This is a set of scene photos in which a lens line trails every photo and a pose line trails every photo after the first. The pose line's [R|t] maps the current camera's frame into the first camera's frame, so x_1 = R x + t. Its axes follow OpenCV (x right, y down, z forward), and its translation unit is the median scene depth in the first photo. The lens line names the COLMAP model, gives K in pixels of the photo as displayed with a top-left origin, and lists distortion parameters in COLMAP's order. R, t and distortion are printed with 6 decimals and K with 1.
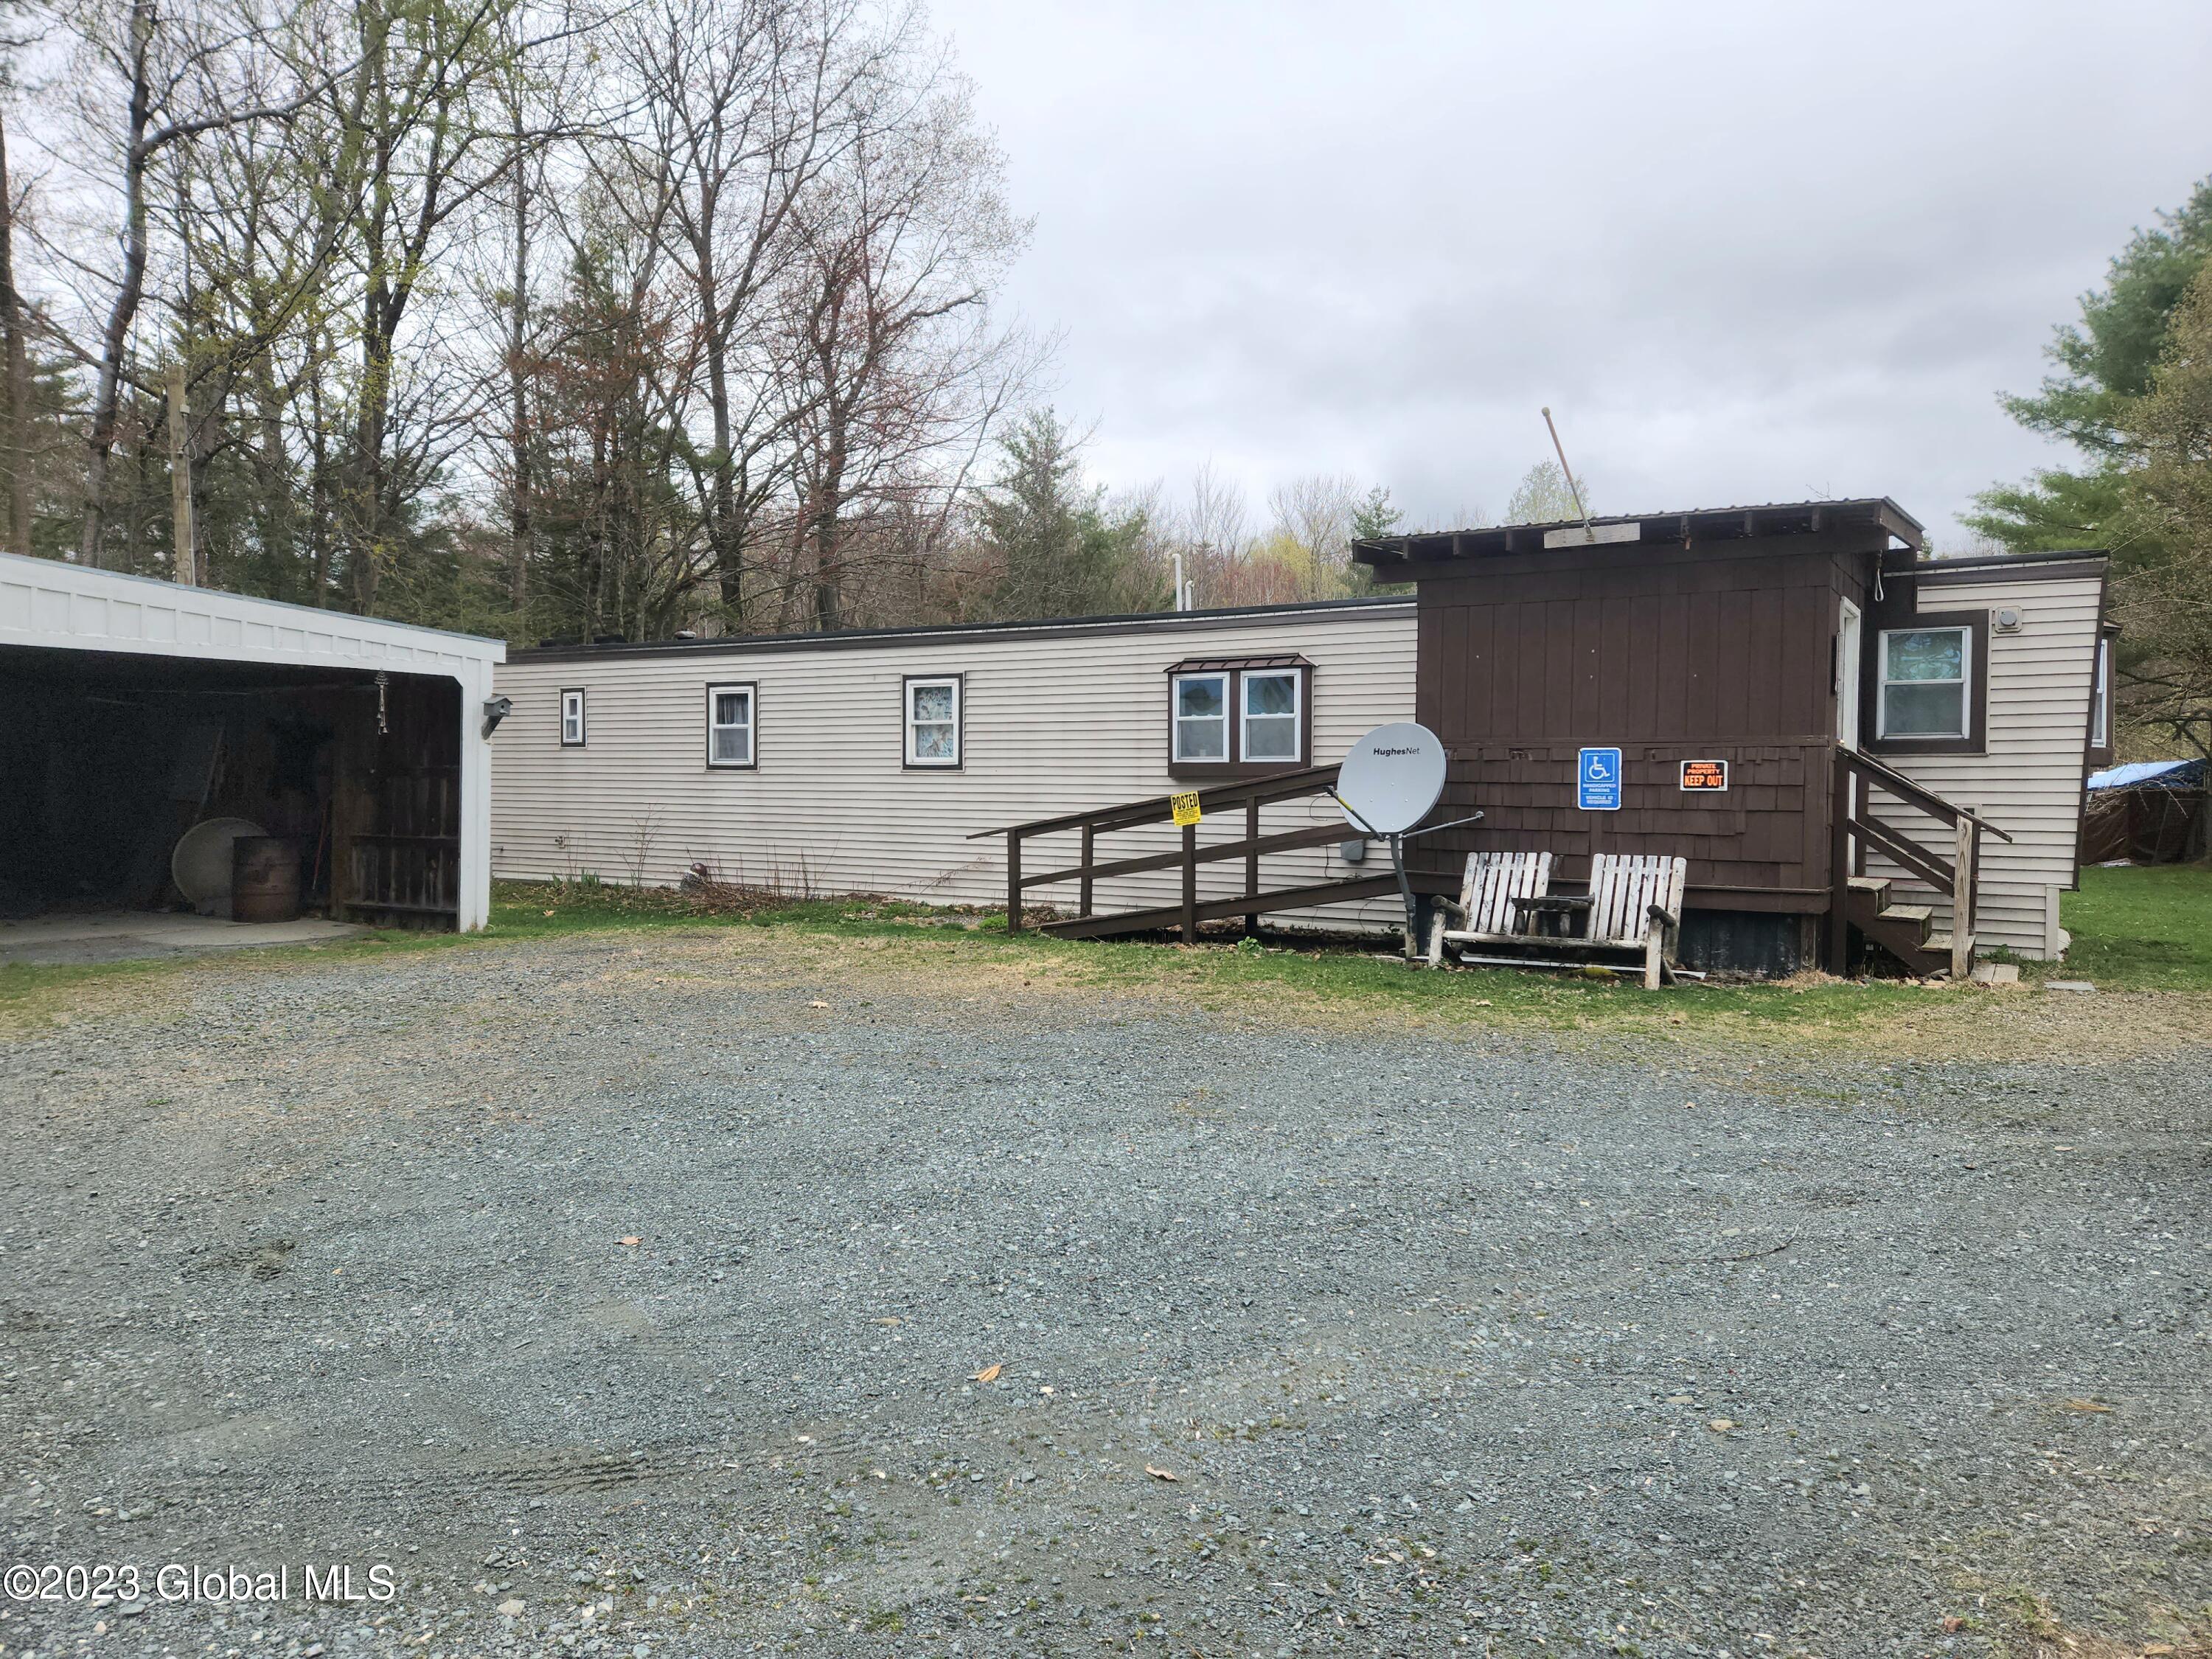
lens RADIAL K [[1480.0, 0, 1106.0], [0, 1480.0, 829.5], [0, 0, 1]] dist [-0.002478, -0.004911]
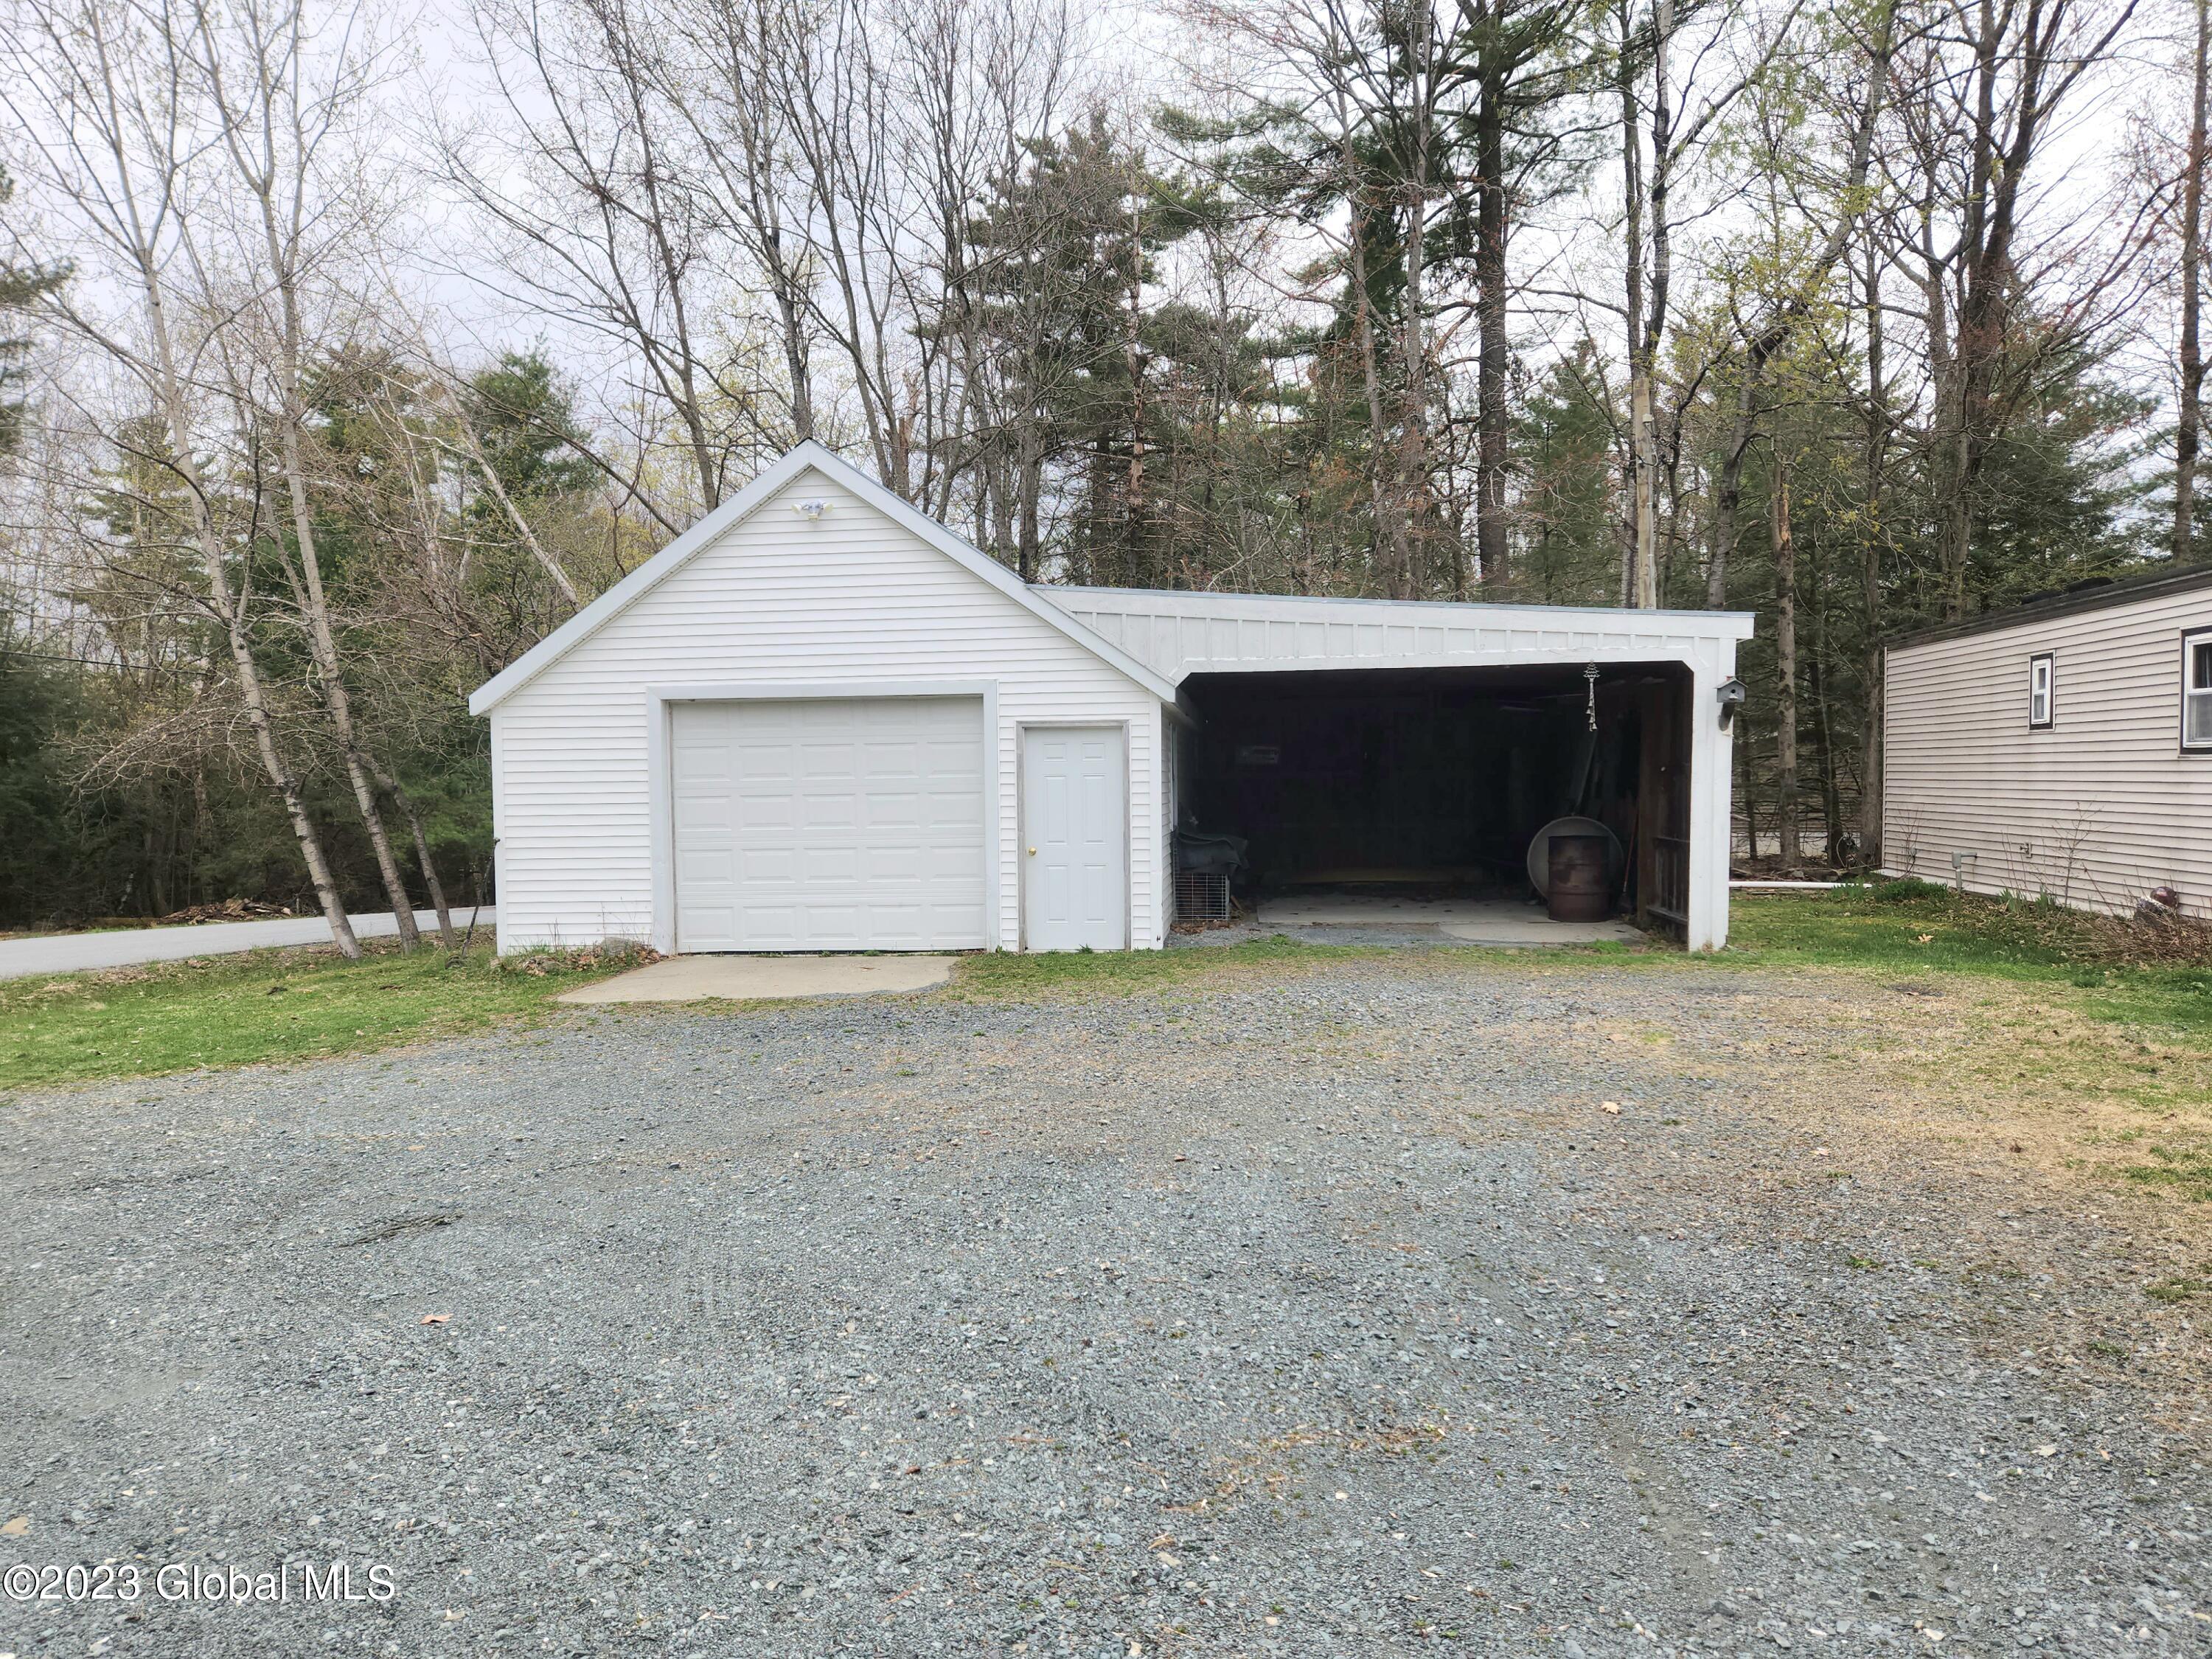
lens RADIAL K [[1480.0, 0, 1106.0], [0, 1480.0, 829.5], [0, 0, 1]] dist [-0.002478, -0.004911]
pose [[0.375893, 0.020994, -0.926425, 0.190589], [-0.013014, 0.999764, 0.017376, -0.010511], [0.926572, 0.005525, 0.376078, 0.266119]]
